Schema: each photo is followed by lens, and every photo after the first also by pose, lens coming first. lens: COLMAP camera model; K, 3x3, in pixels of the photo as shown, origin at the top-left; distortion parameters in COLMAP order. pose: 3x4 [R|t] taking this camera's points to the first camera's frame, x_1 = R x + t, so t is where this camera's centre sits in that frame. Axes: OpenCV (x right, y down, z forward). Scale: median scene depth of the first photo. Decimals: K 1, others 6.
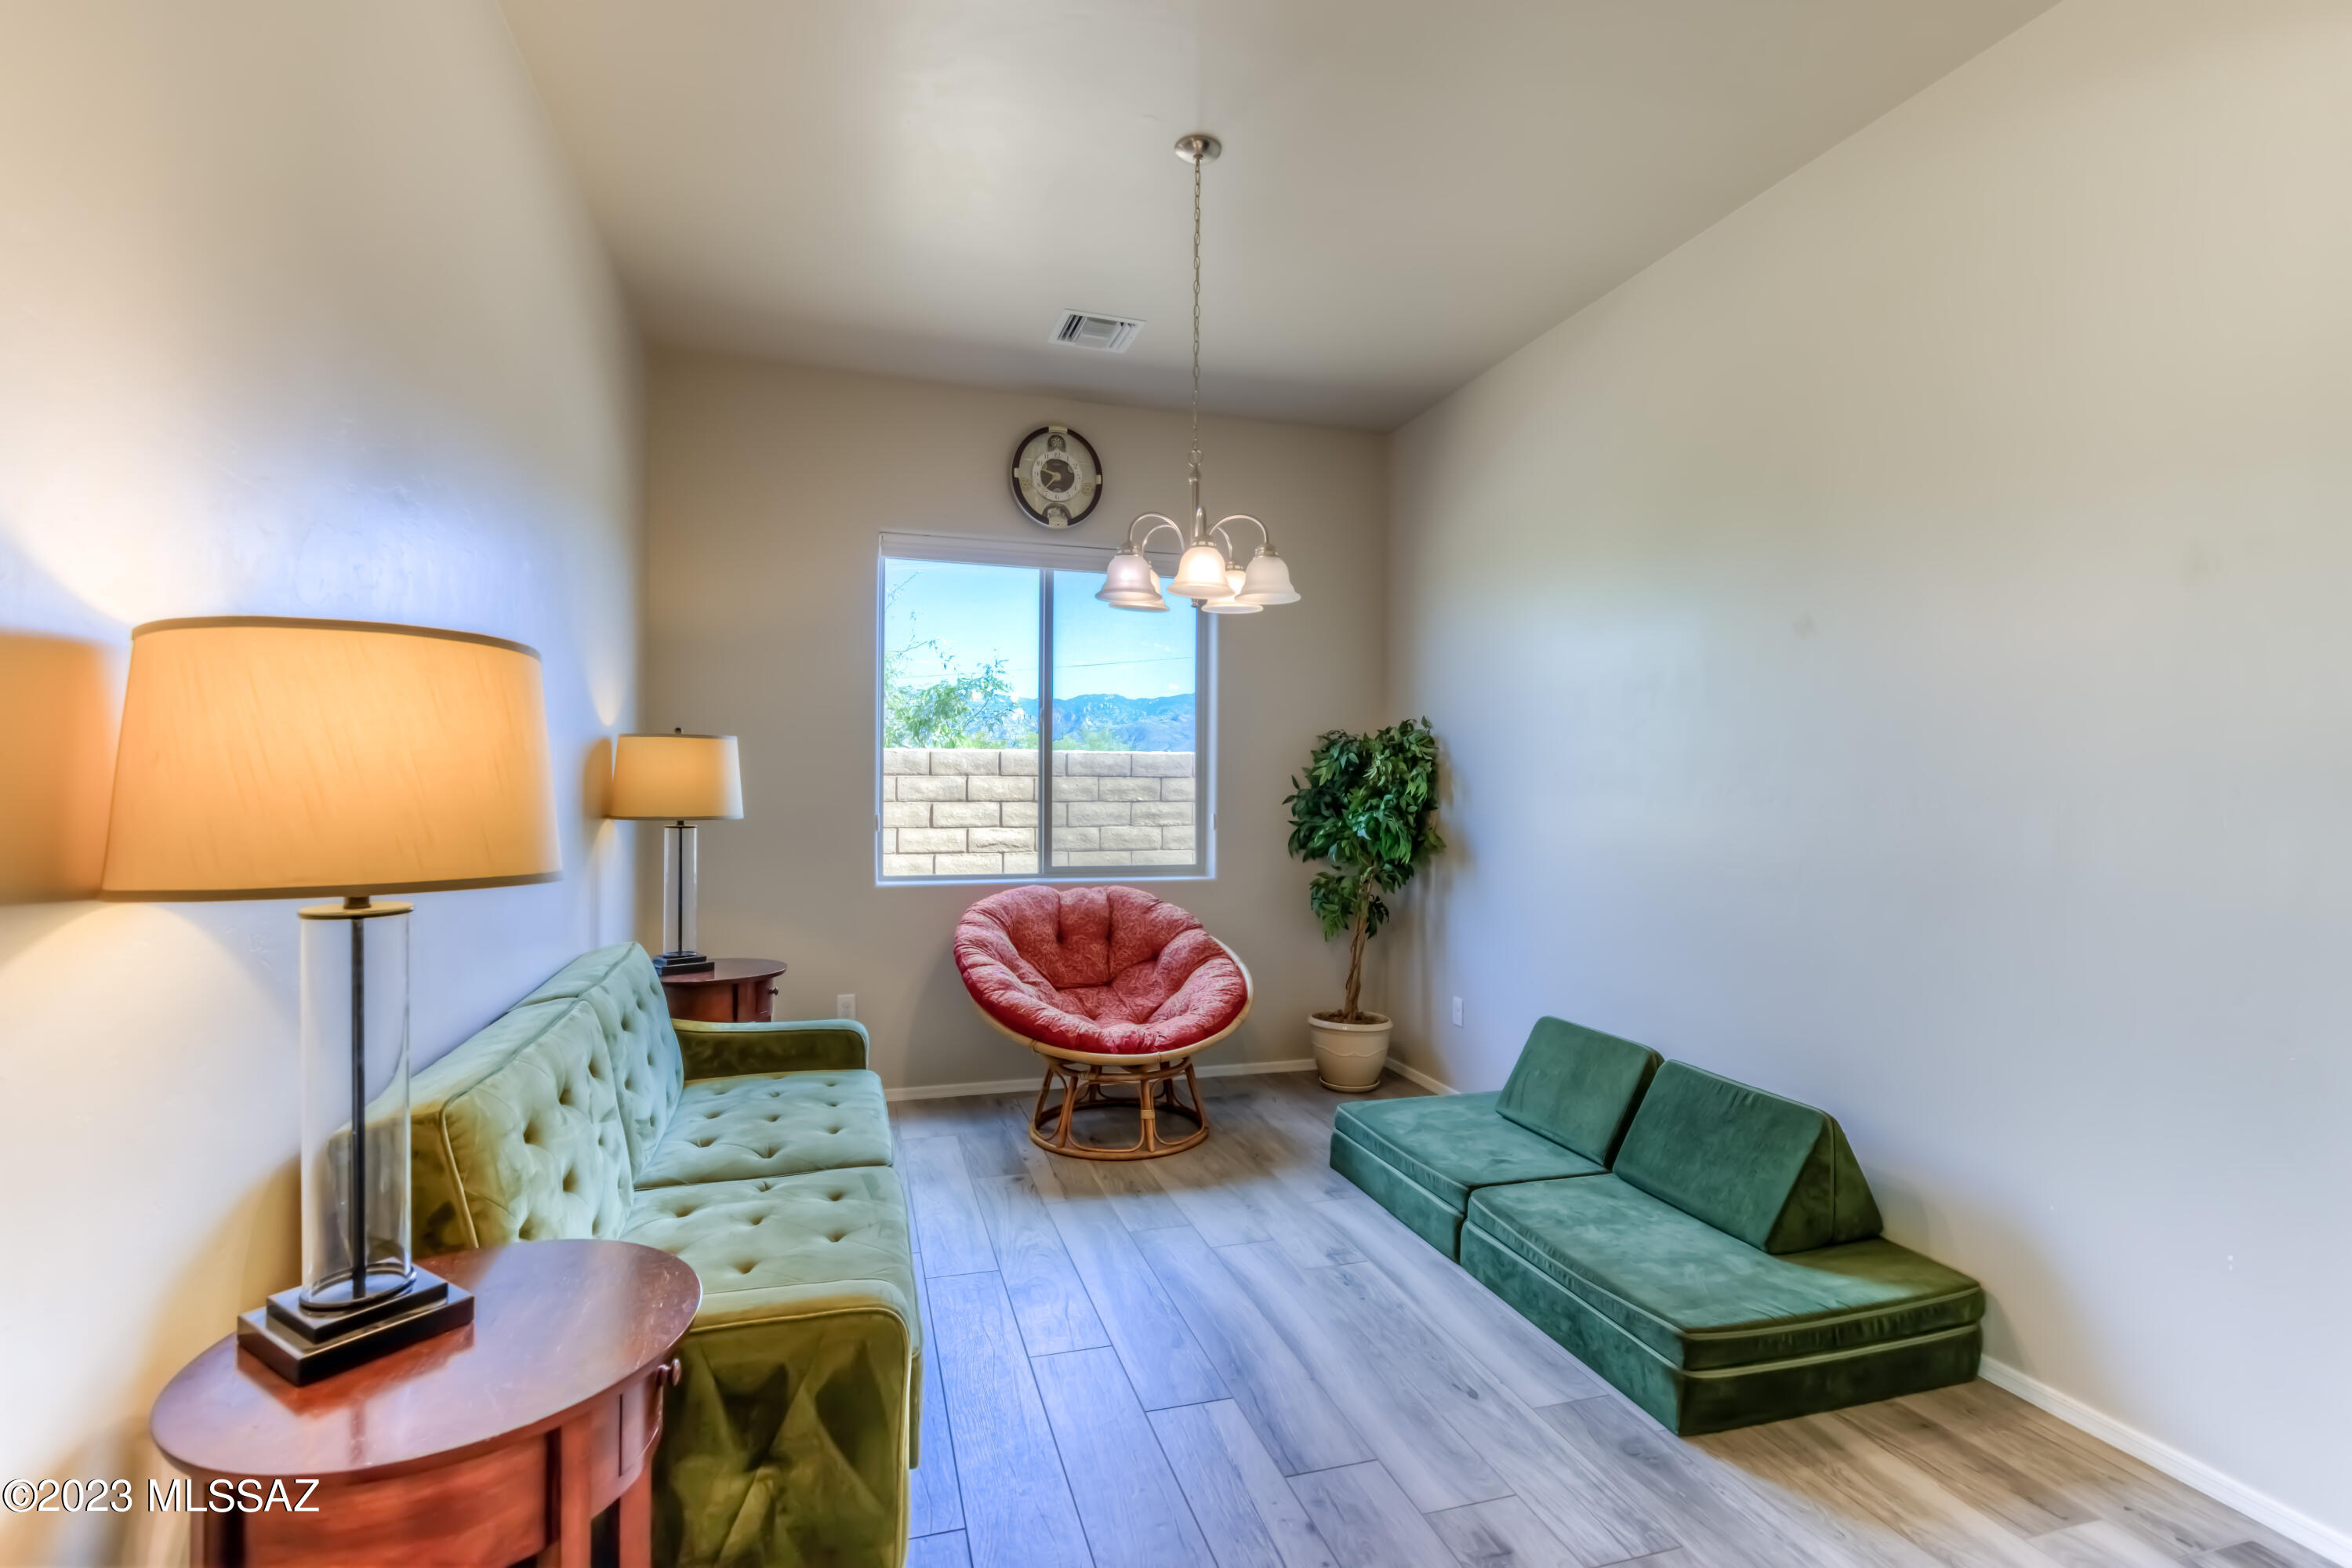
lens RADIAL K [[1090.9, 0, 1184.3], [0, 1090.9, 787.5], [0, 0, 1]] dist [-0.001501, -0.004380]
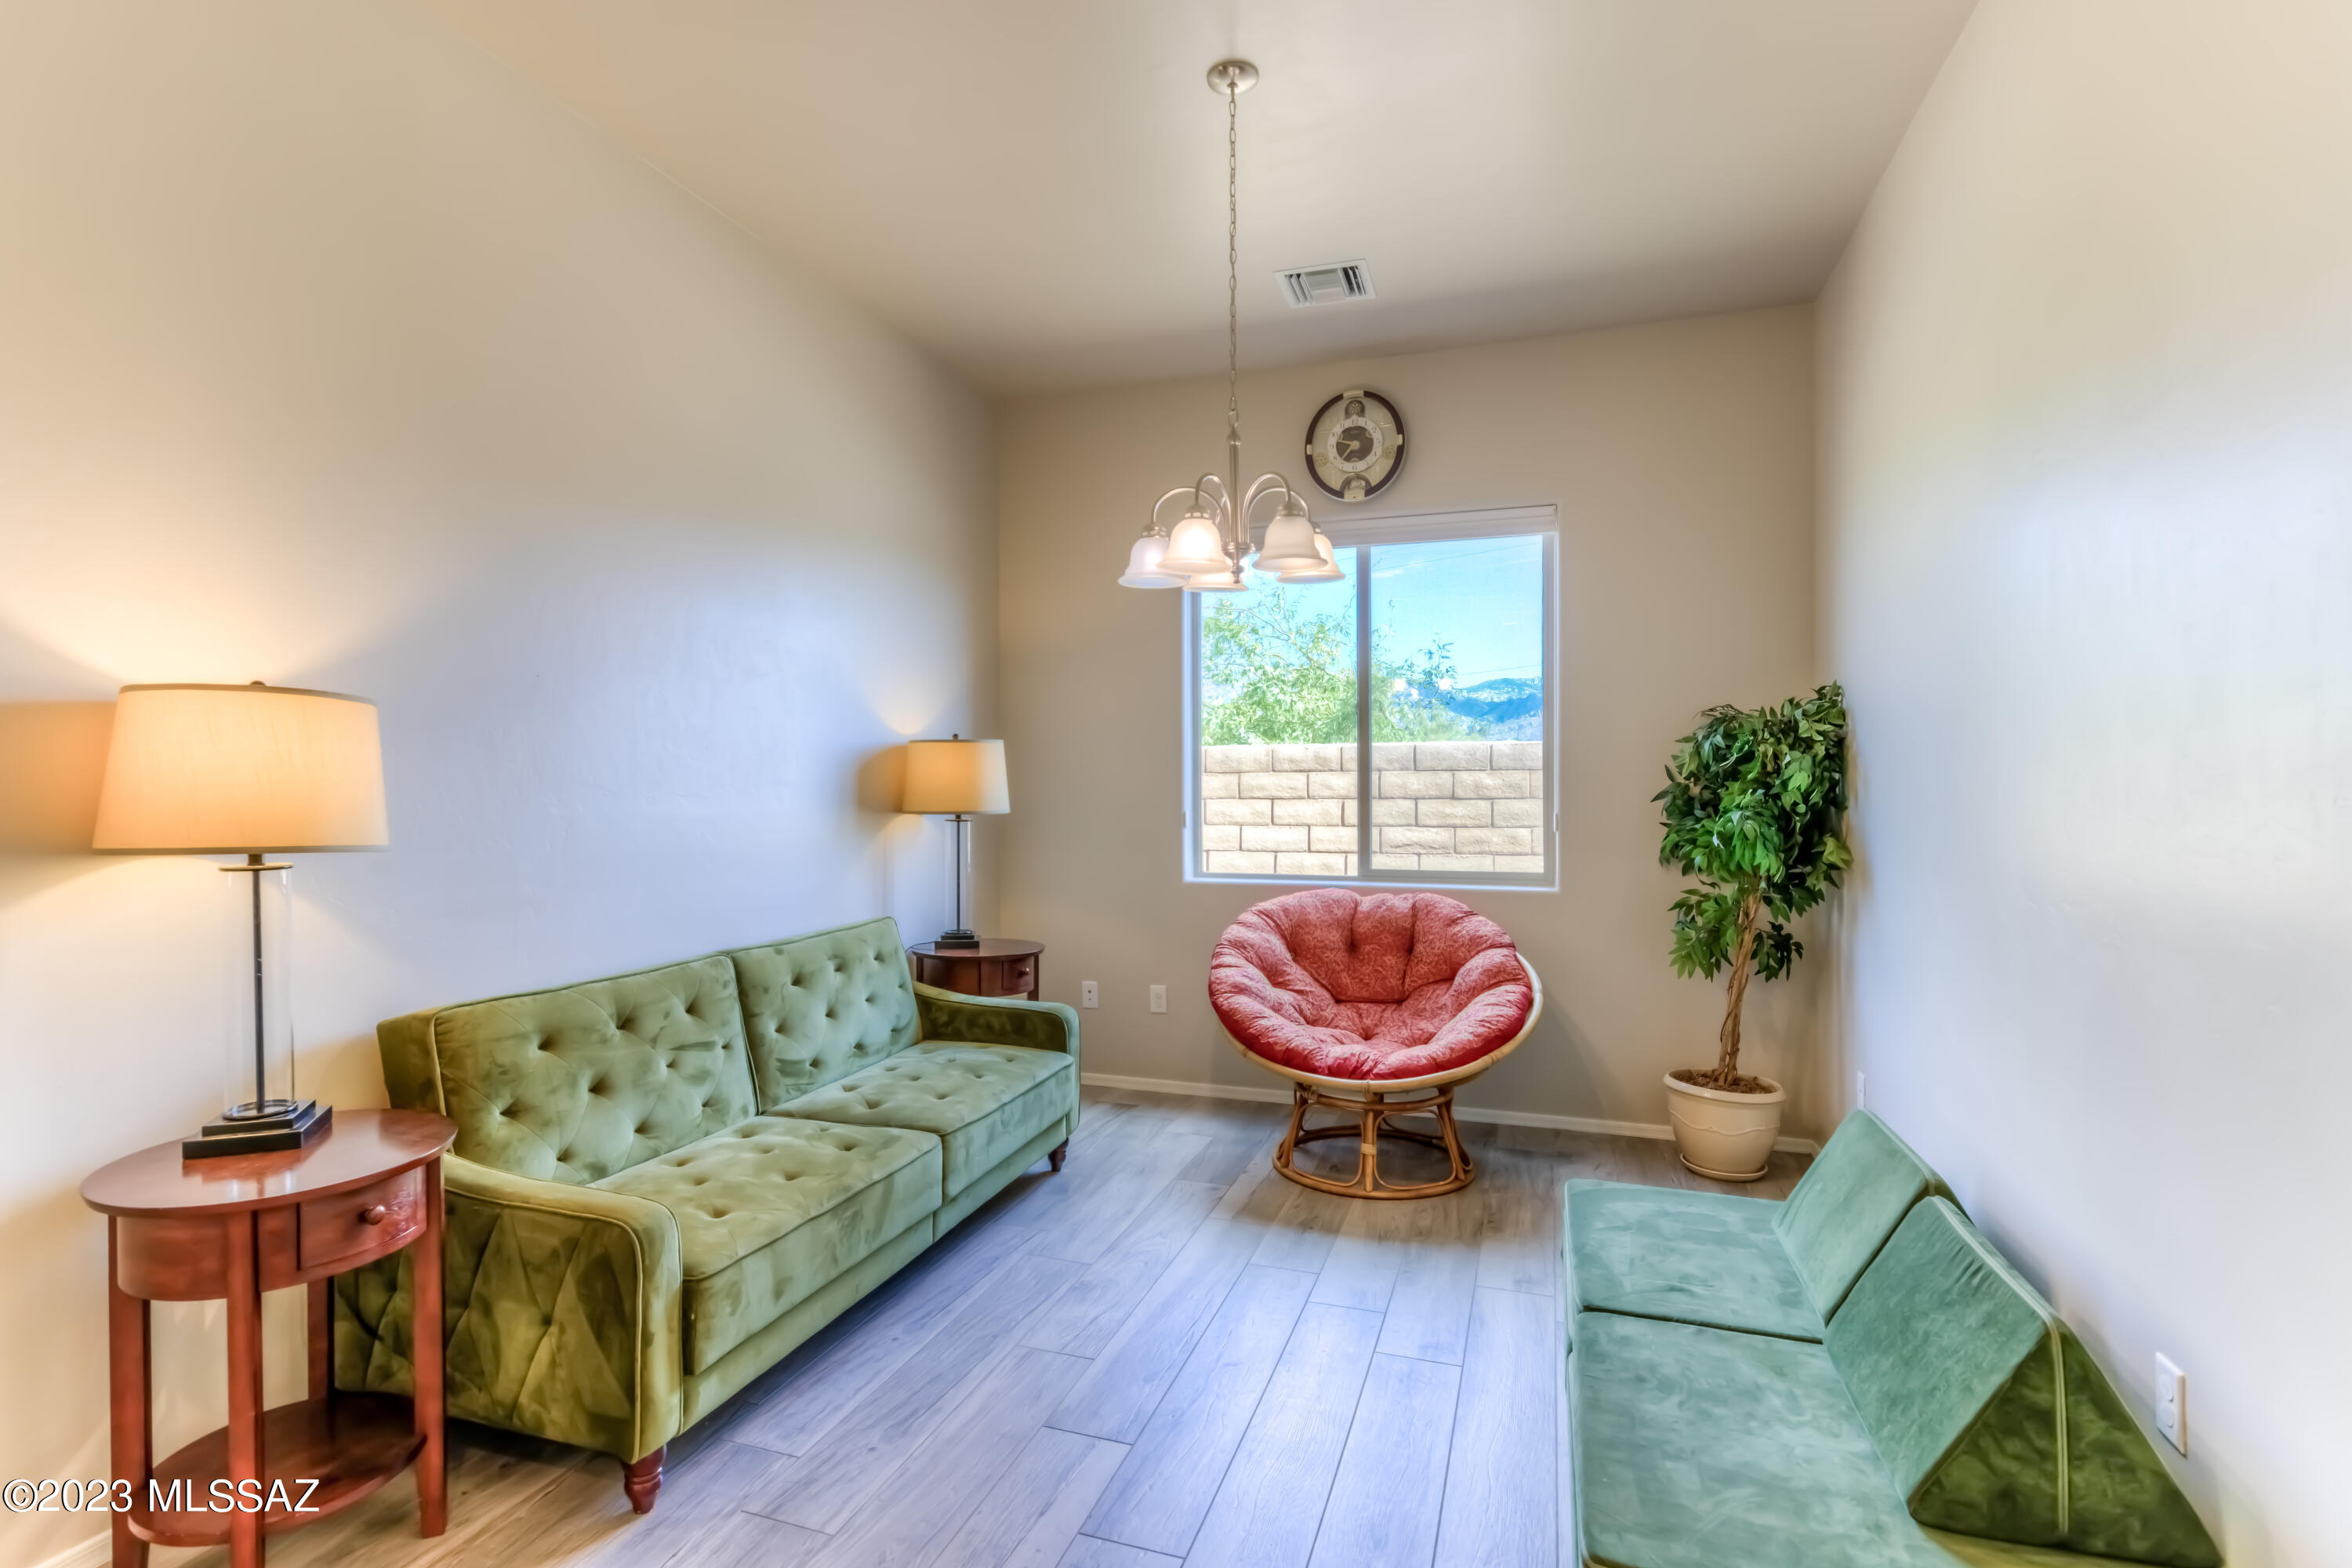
lens RADIAL K [[1154.7, 0, 1161.5], [0, 1154.7, 787.9], [0, 0, 1]] dist [-0.000026, -0.001149]
pose [[0.802414, -0.004774, -0.596749, 0.343637], [0.006151, 0.999981, 0.000272, 0.002753], [0.596736, -0.003889, 0.802428, 0.124398]]
